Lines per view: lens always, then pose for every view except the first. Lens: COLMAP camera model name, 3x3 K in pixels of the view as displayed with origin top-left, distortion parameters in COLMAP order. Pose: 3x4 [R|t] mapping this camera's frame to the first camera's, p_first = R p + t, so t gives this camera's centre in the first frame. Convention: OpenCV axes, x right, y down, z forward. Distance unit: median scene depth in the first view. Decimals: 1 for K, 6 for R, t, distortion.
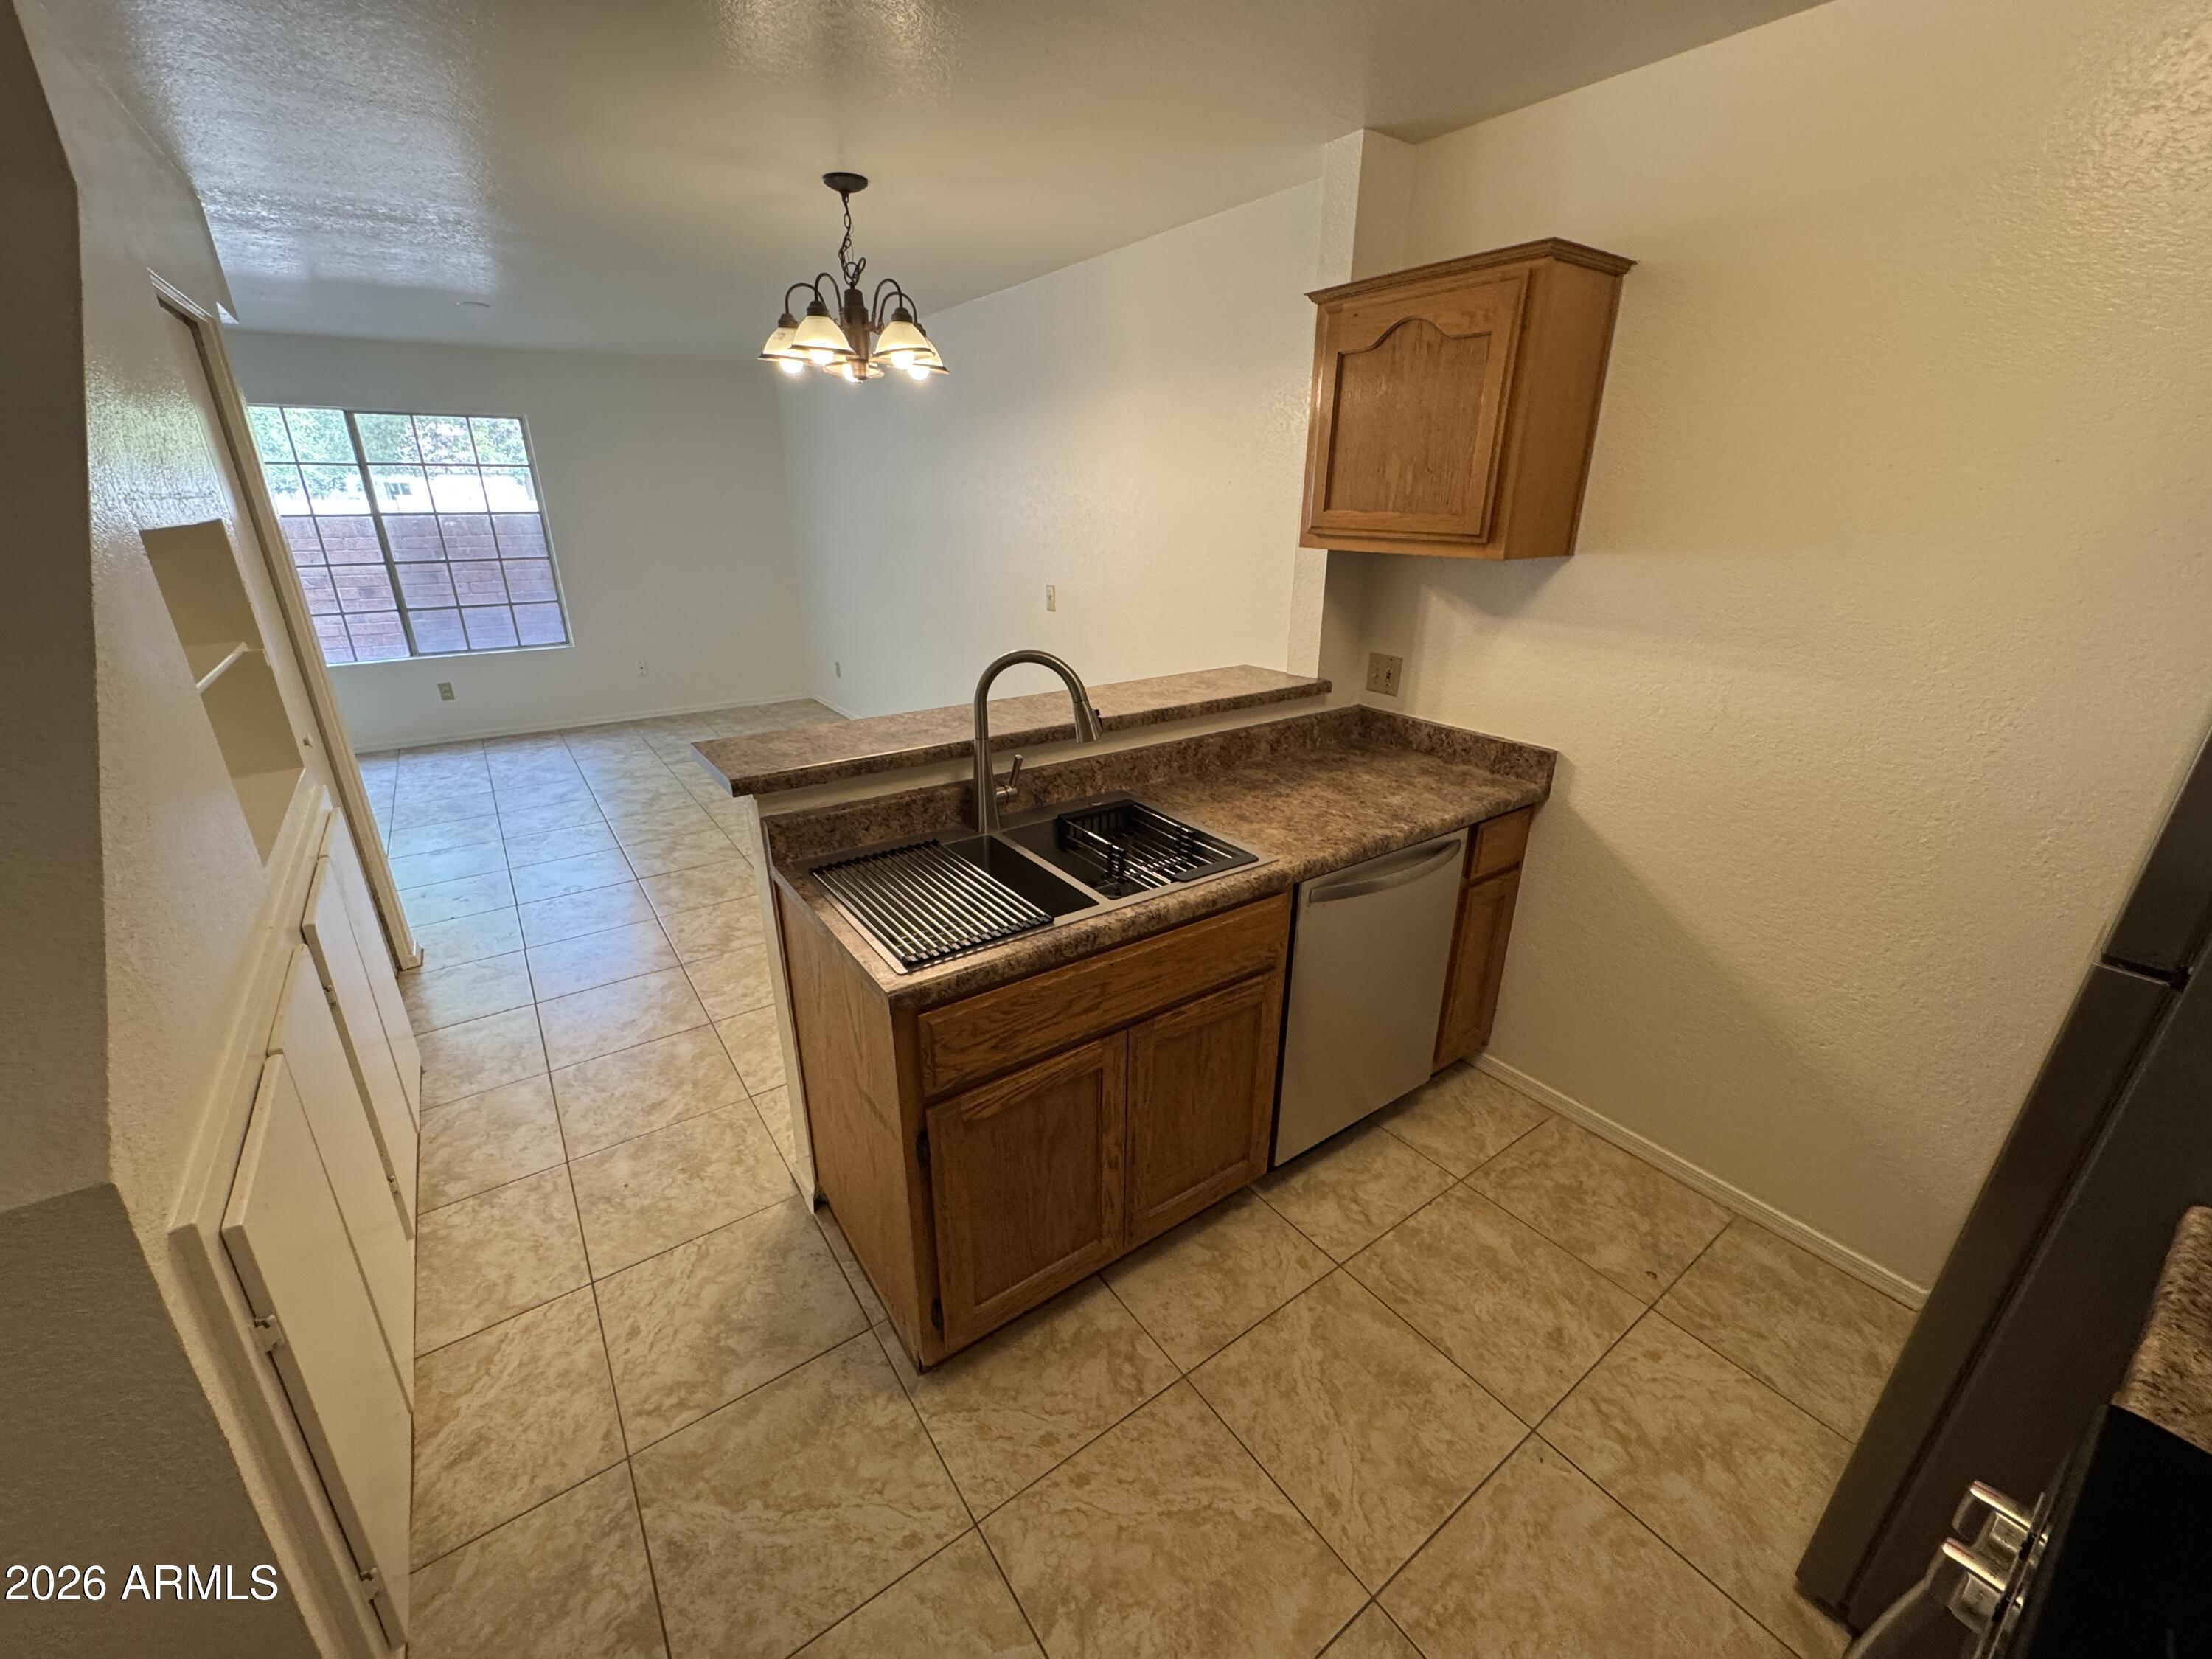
lens RADIAL K [[884.5, 0, 1102.2], [0, 884.5, 829.3], [0, 0, 1]] dist [-0.001463, -0.000446]
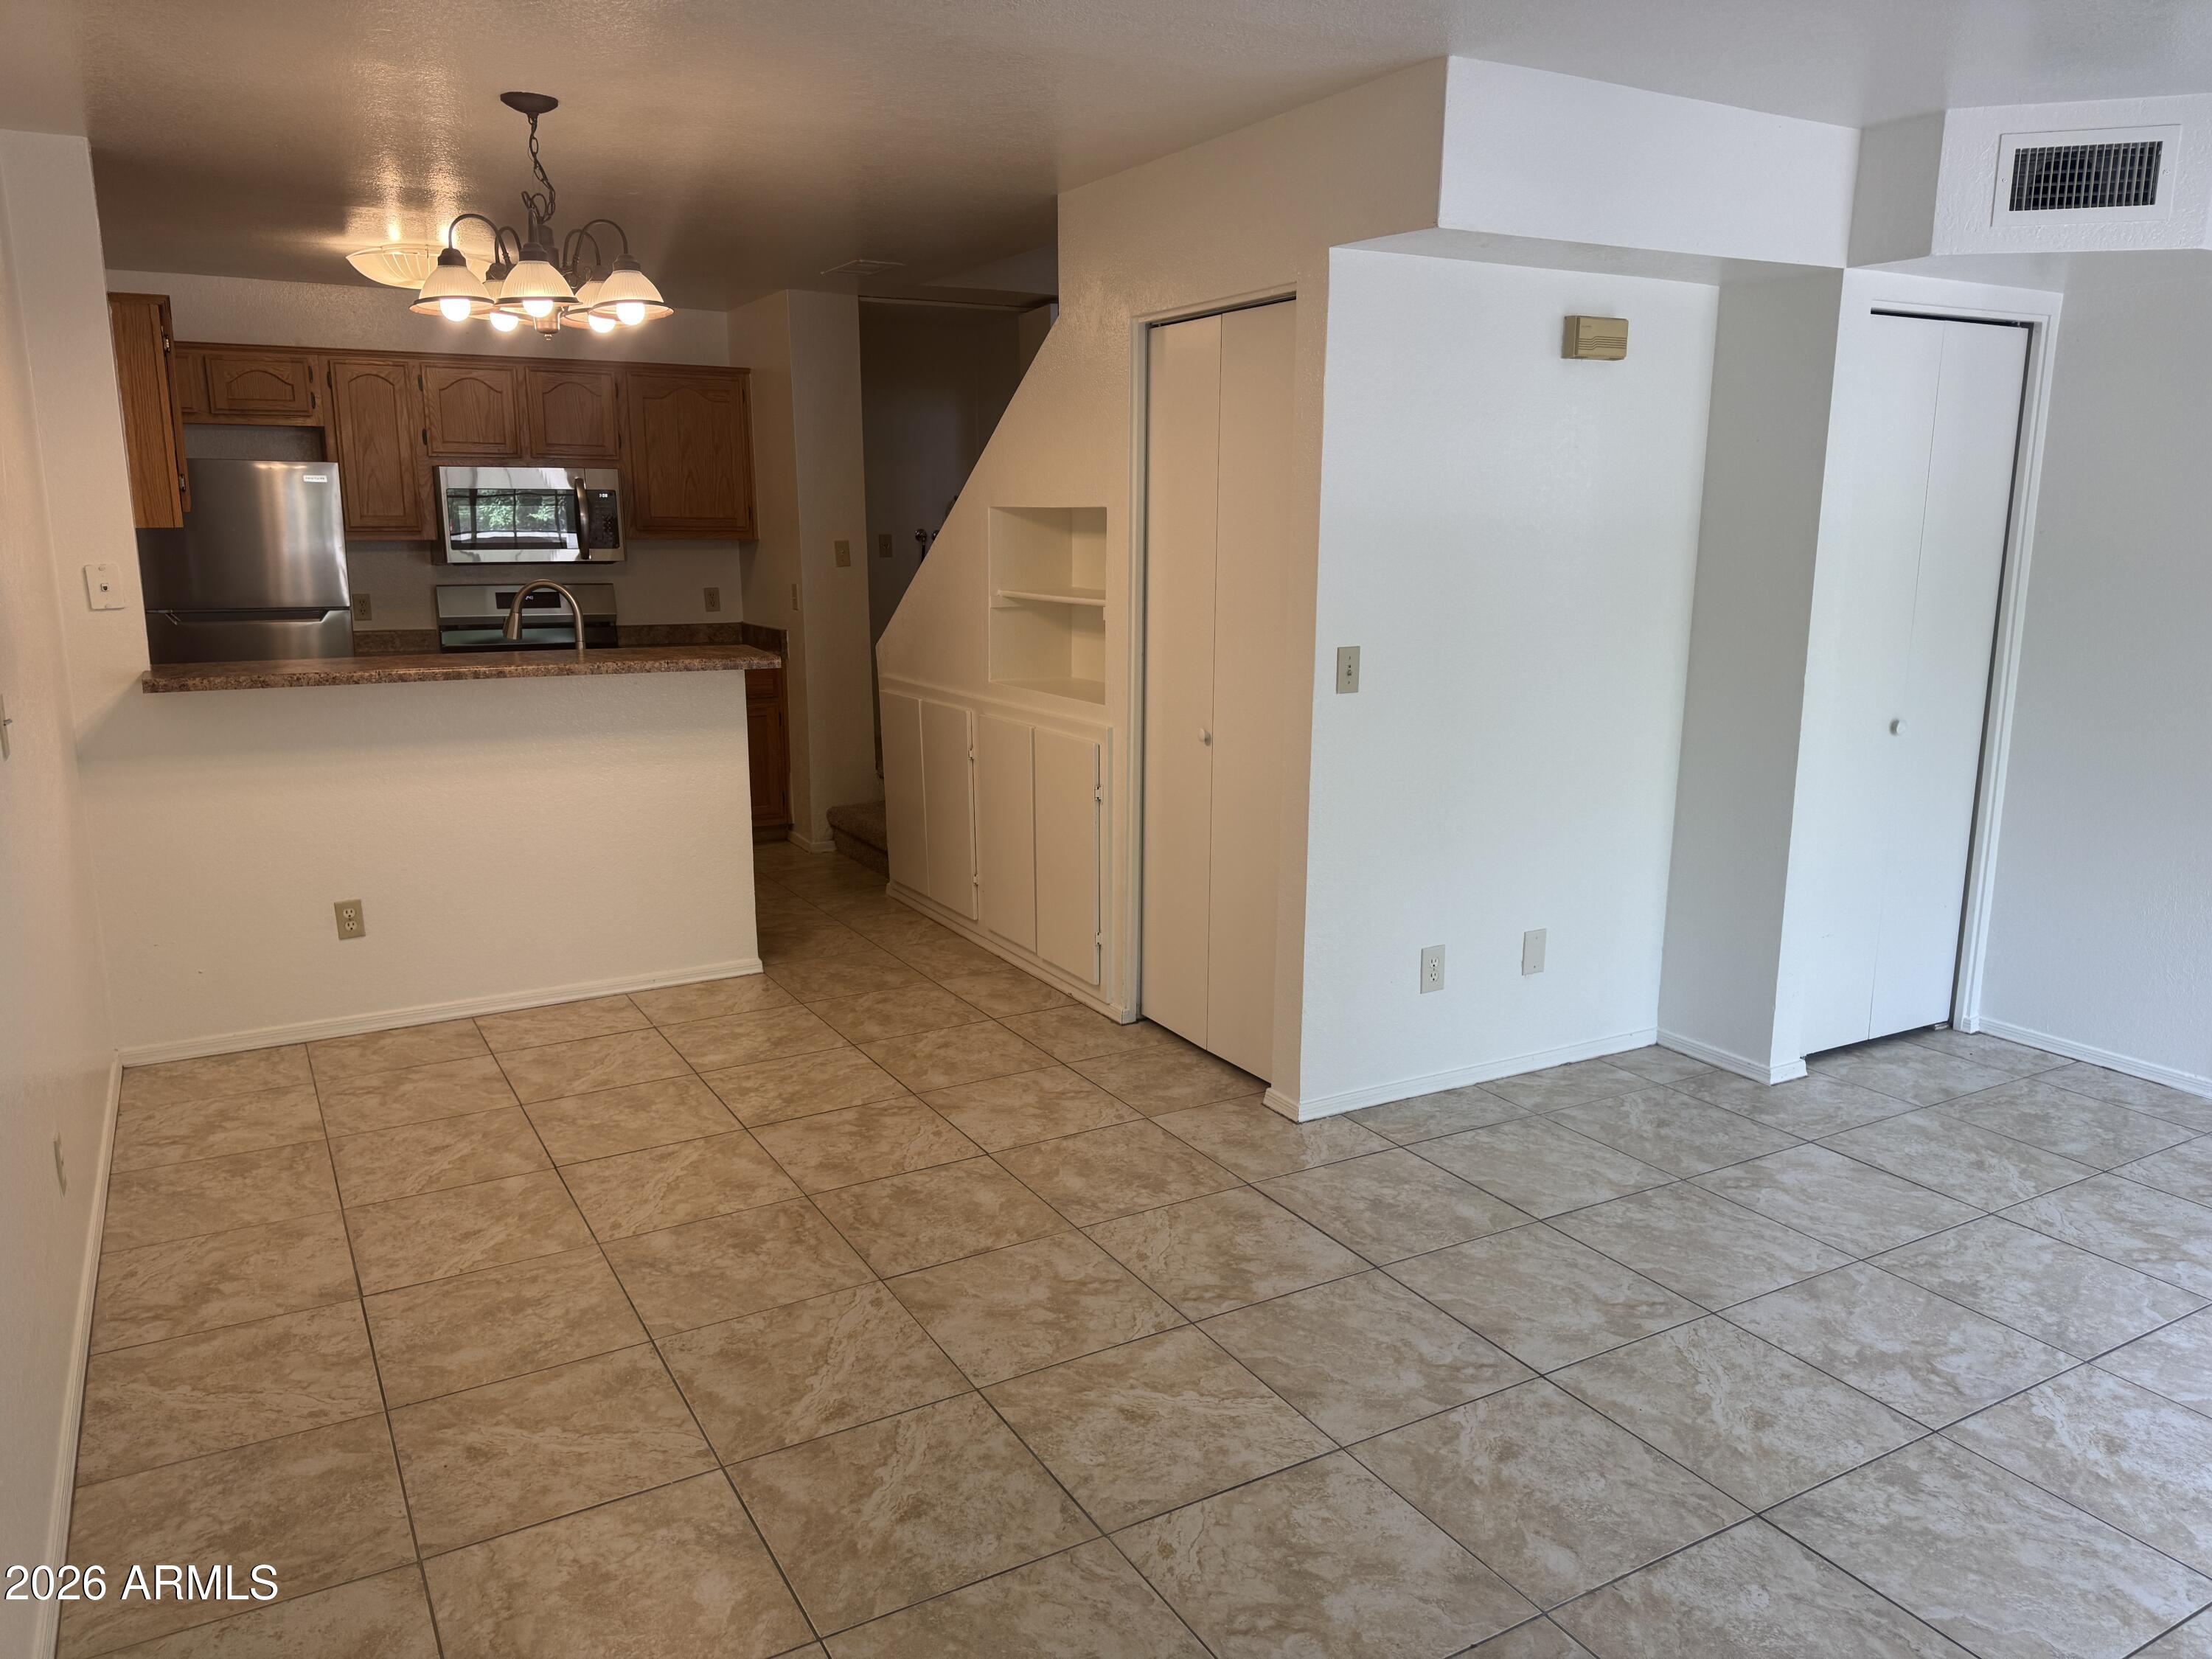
lens RADIAL K [[1549.2, 0, 1106.0], [0, 1549.2, 829.5], [0, 0, 1]] dist [0.075114, -0.101487]
pose [[-0.995481, -0.026012, 0.091333, -1.078144], [0.027050, 0.844240, 0.535282, -1.040464], [-0.091031, 0.535333, -0.839721, 2.818411]]
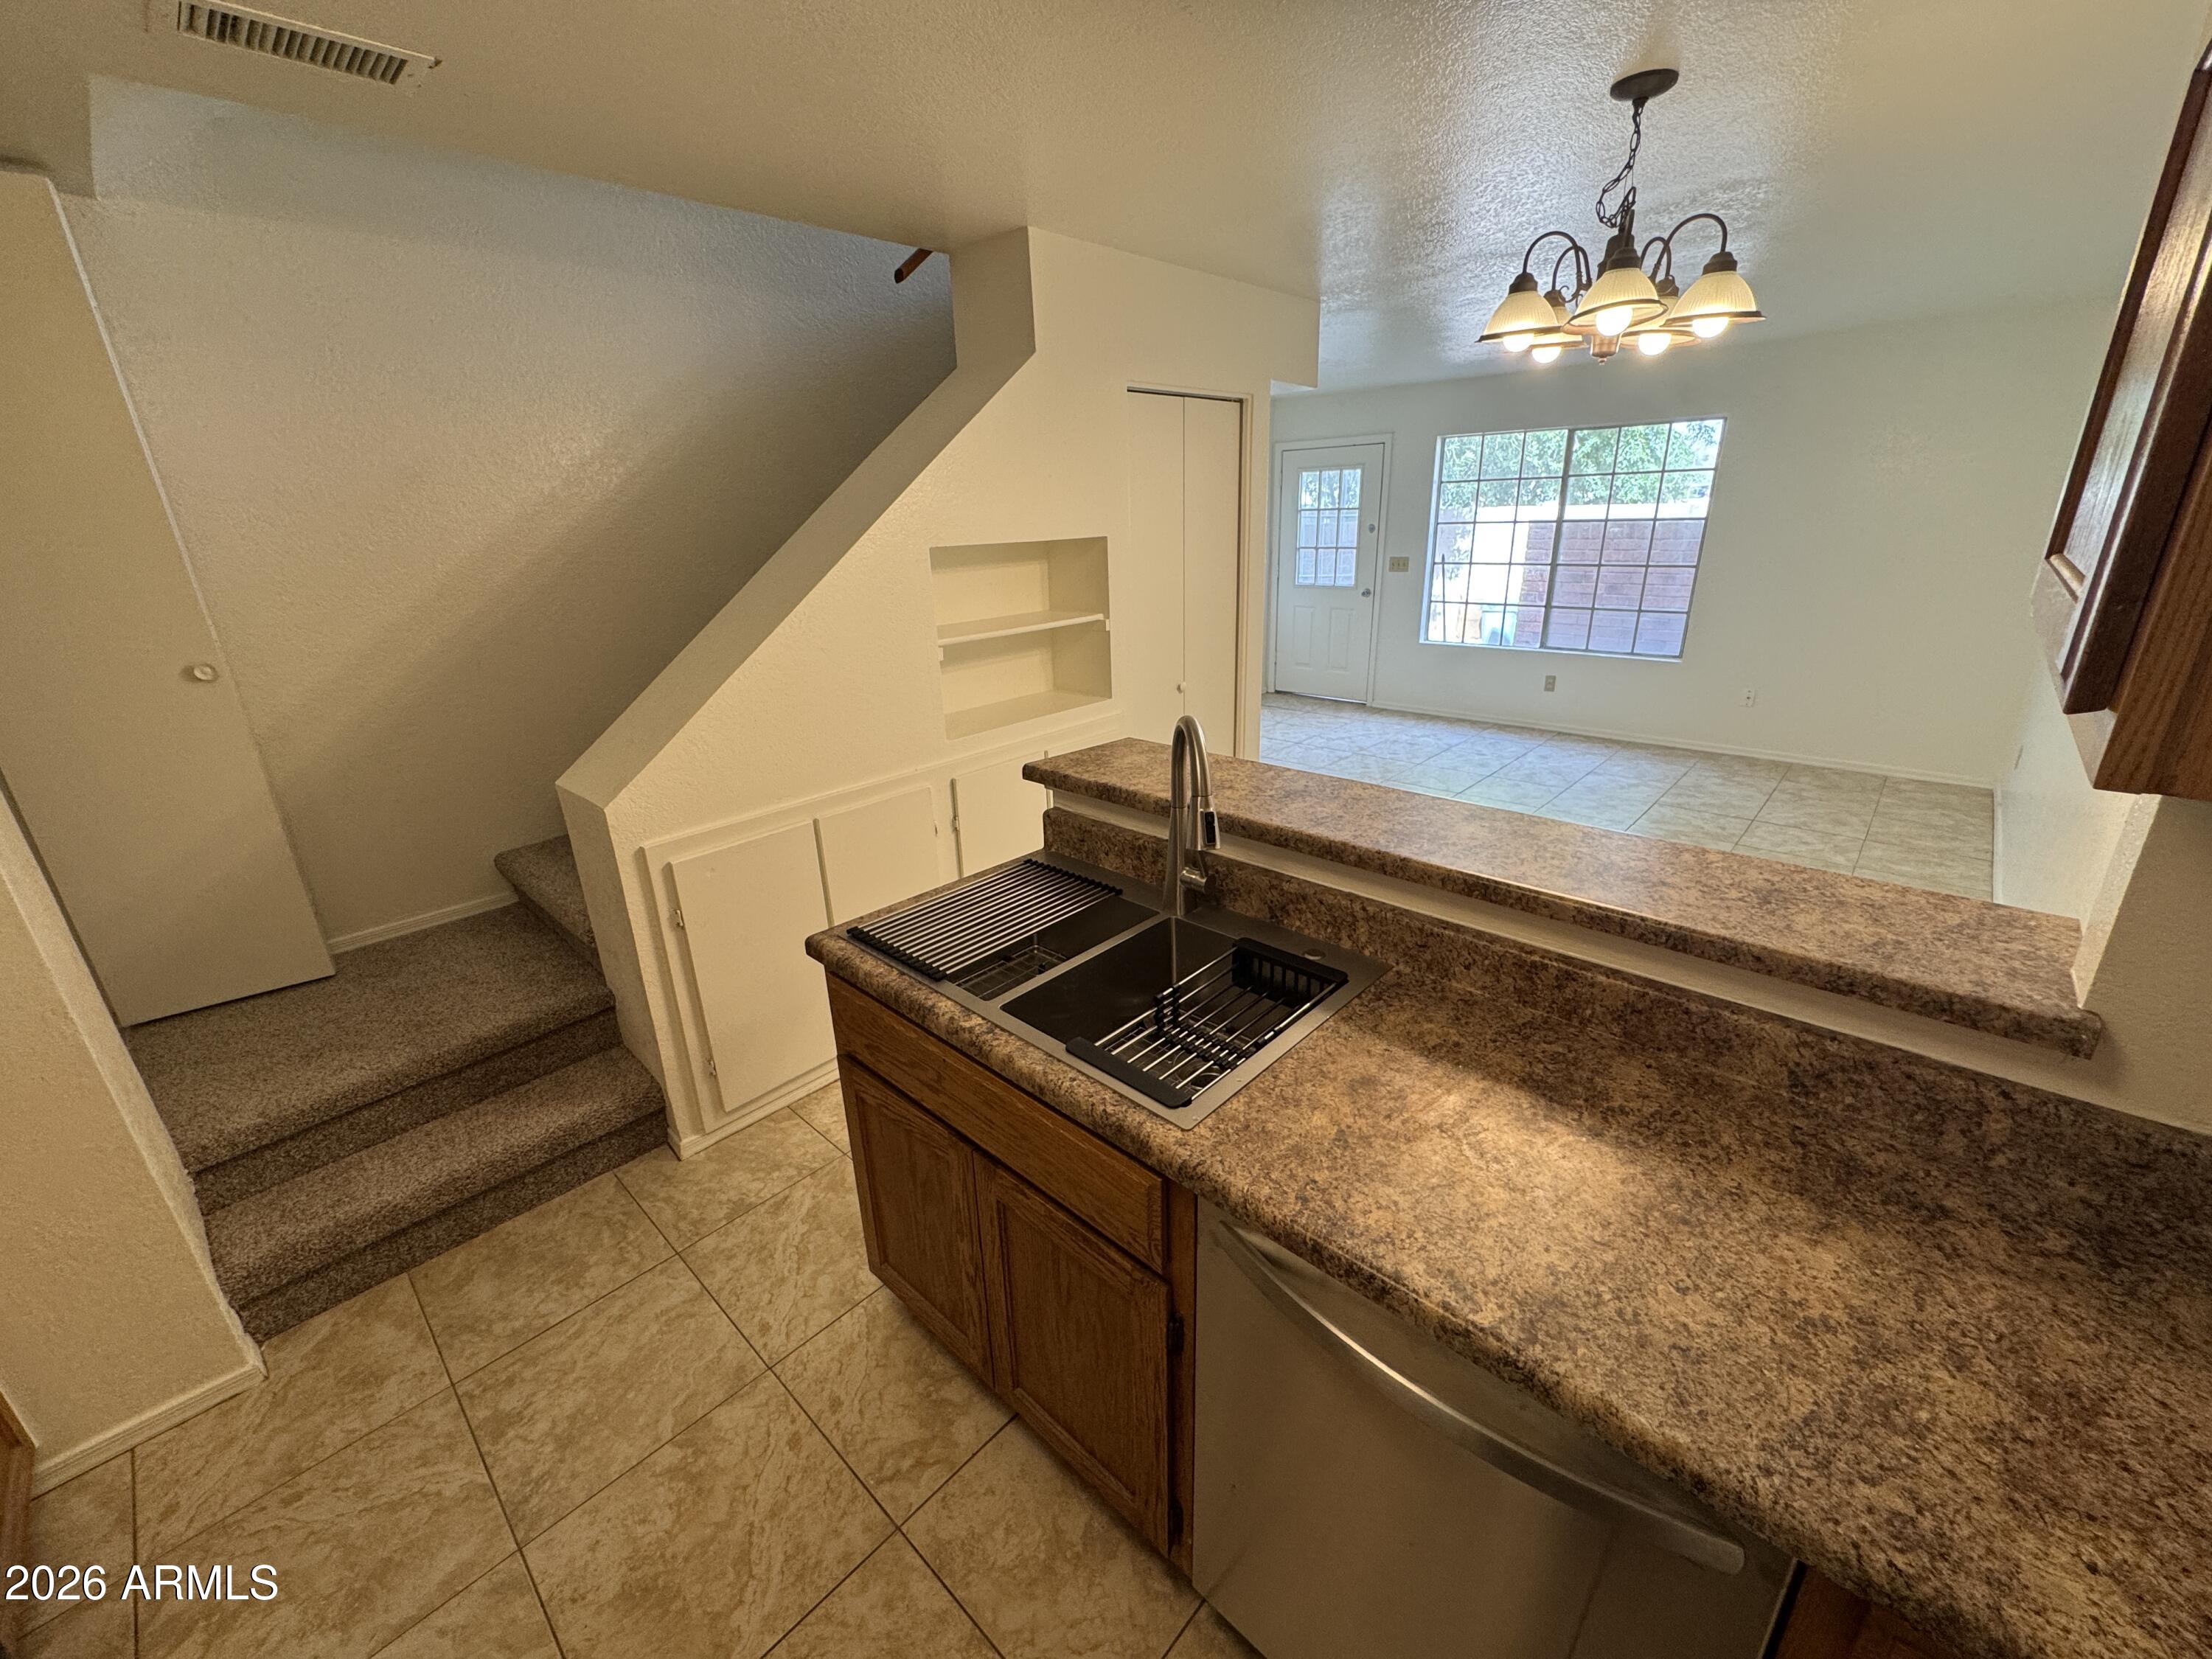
lens RADIAL K [[884.5, 0, 1102.2], [0, 884.5, 829.3], [0, 0, 1]] dist [-0.001463, -0.000446]
pose [[0.199569, 0.324383, -0.924634, 0.561133], [-0.319845, 0.913497, 0.251442, -0.236832], [0.926213, 0.245559, 0.286058, 0.594879]]
